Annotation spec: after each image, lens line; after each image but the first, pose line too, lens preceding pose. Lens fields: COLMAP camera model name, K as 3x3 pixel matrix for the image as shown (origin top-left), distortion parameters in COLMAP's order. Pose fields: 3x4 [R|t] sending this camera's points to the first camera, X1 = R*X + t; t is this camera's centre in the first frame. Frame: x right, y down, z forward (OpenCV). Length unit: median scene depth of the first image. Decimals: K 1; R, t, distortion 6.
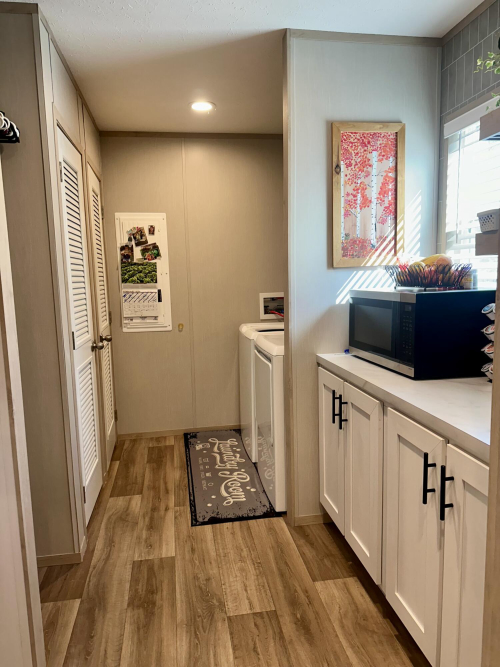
lens RADIAL K [[461.8, 0, 250.3], [0, 461.8, 333.4], [0, 0, 1]] dist [0.037267, -0.005156]
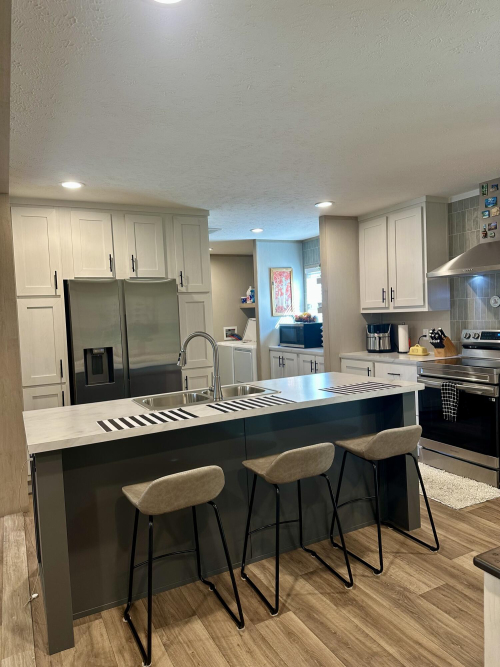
lens RADIAL K [[460.6, 0, 251.7], [0, 460.6, 333.5], [0, 0, 1]] dist [0.043039, -0.041495]
pose [[0.947916, -0.025713, 0.317481, -0.700310], [0.053373, 0.995466, -0.078736, 0.149821], [-0.314017, 0.091580, 0.944990, -1.353909]]
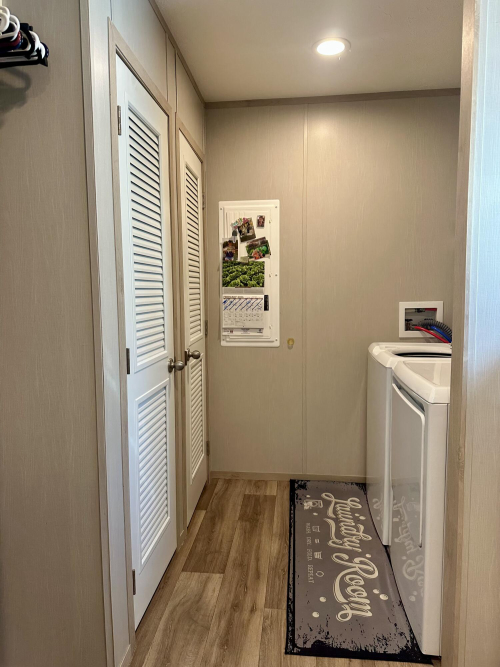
lens RADIAL K [[460.6, 0, 244.2], [0, 460.6, 330.9], [0, 0, 1]] dist [0.043039, -0.041495]
pose [[0.960143, 0.037068, -0.277040, -0.015599], [-0.044911, 0.998748, -0.022017, -0.018308], [0.275877, 0.033582, 0.960606, 0.303124]]
